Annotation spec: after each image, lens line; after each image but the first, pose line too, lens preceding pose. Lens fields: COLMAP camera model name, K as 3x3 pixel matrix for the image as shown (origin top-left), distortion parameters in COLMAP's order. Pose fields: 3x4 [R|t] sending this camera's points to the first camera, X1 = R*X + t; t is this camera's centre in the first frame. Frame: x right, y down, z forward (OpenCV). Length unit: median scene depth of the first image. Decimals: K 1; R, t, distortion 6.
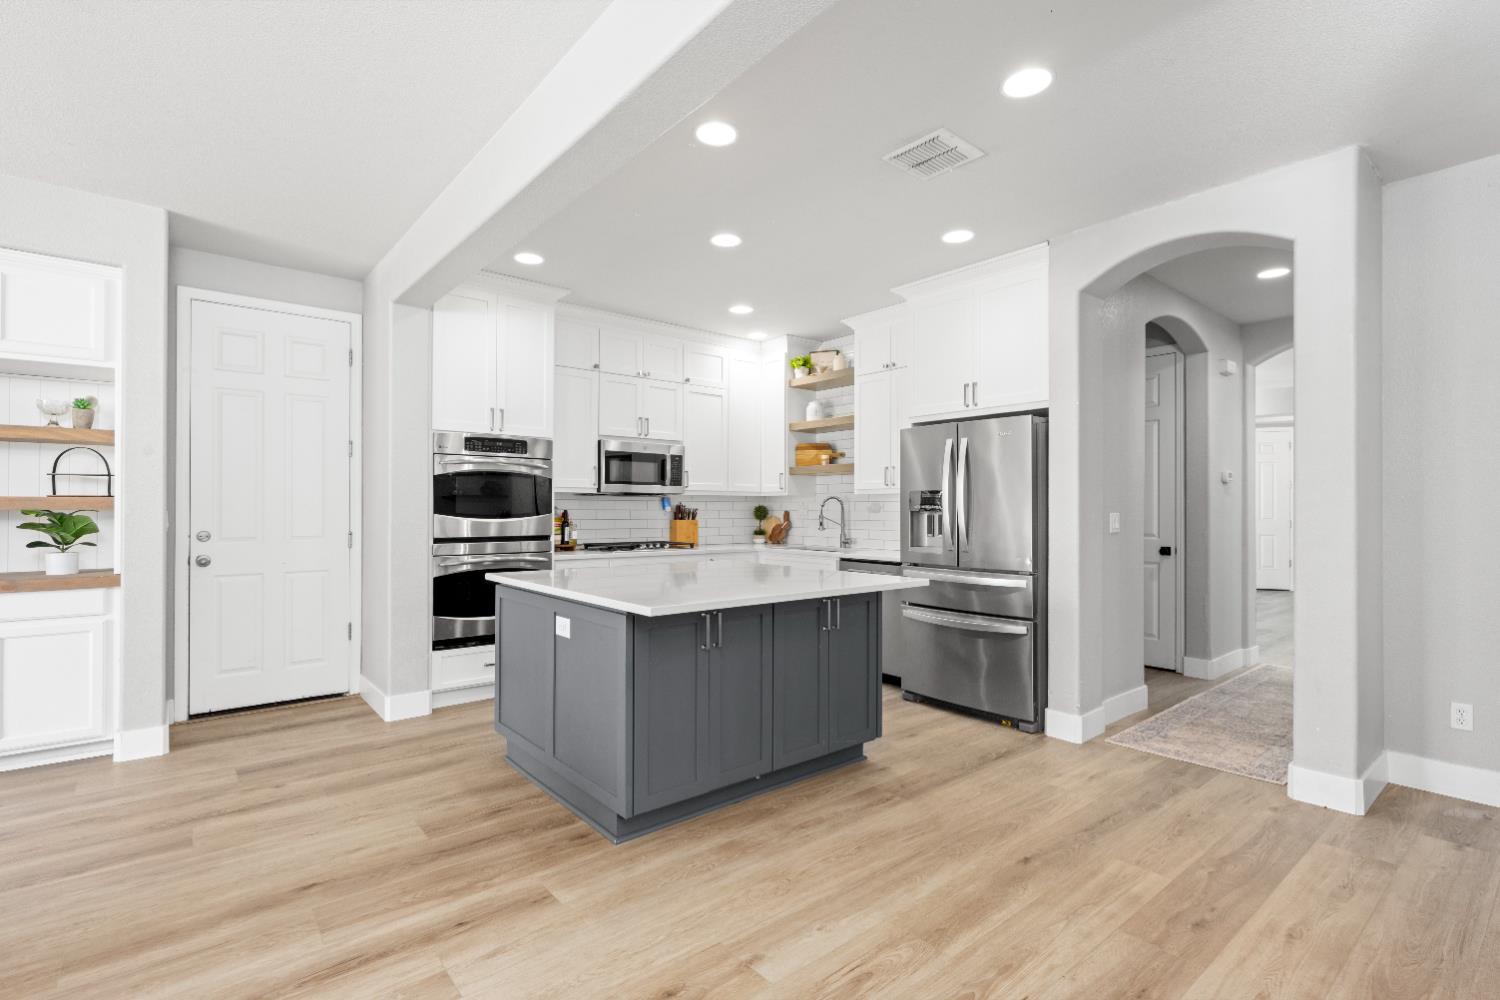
lens RADIAL K [[700.0, 0, 750.7], [0, 700.0, 506.5], [0, 0, 1]] dist [-0.000371, -0.000159]
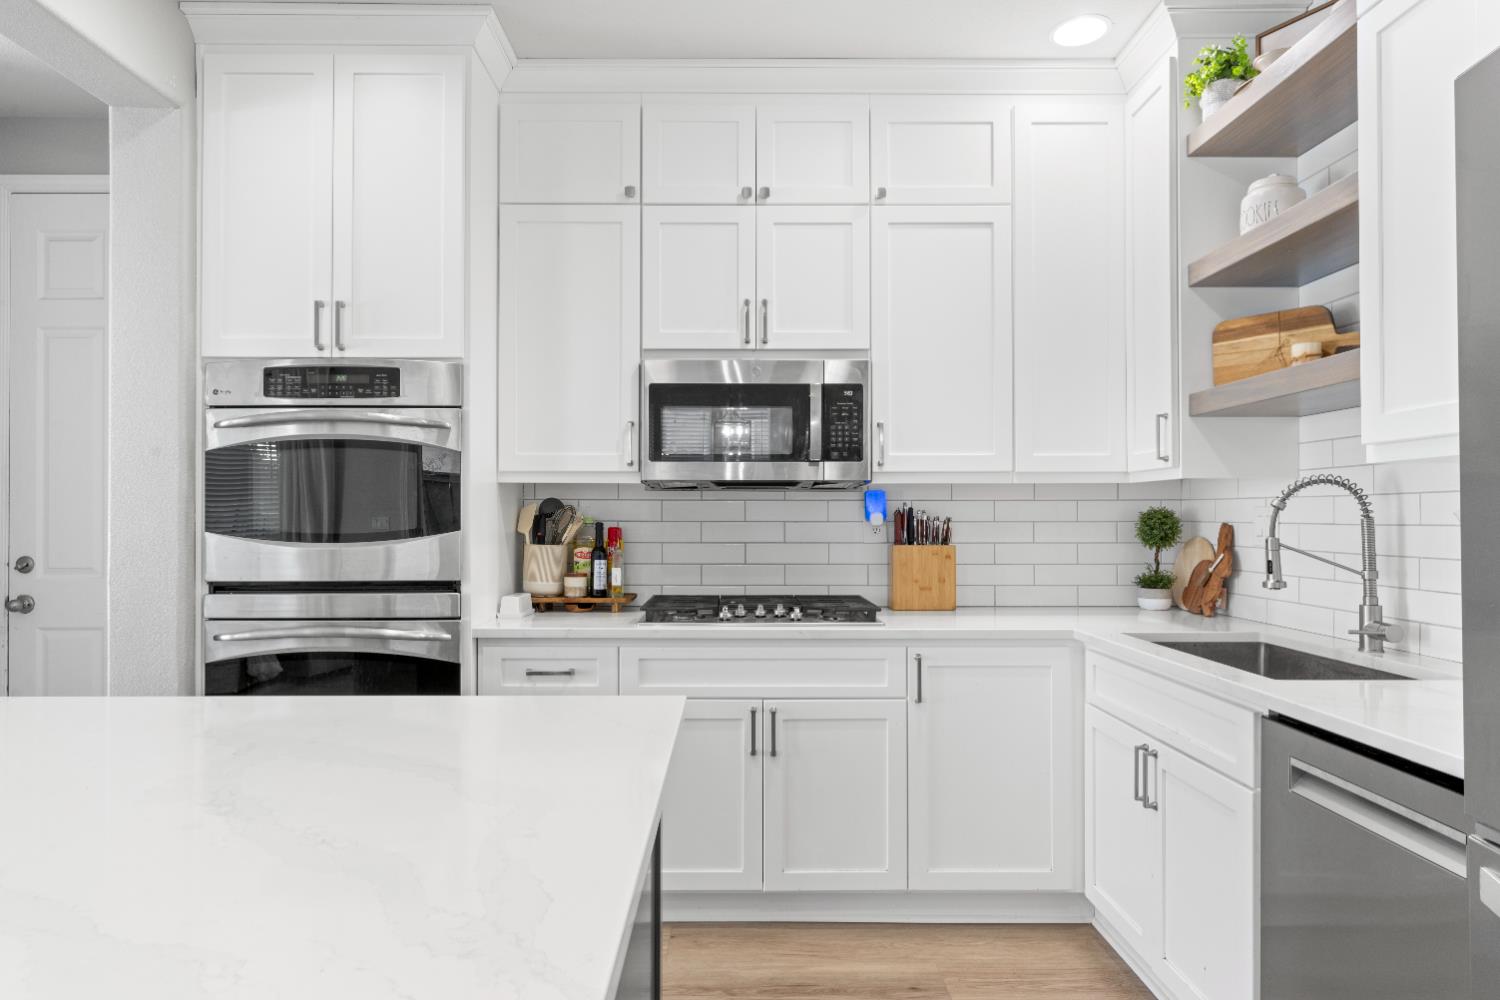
lens RADIAL K [[909.5, 0, 750.0], [0, 909.5, 500.0], [0, 0, 1]] dist [-0.001824, -0.000981]
pose [[0.776057, -0.014613, -0.630493, 0.174506], [0.005195, 0.999846, -0.016779, 0.001055], [0.630641, 0.009746, 0.776013, 0.557903]]
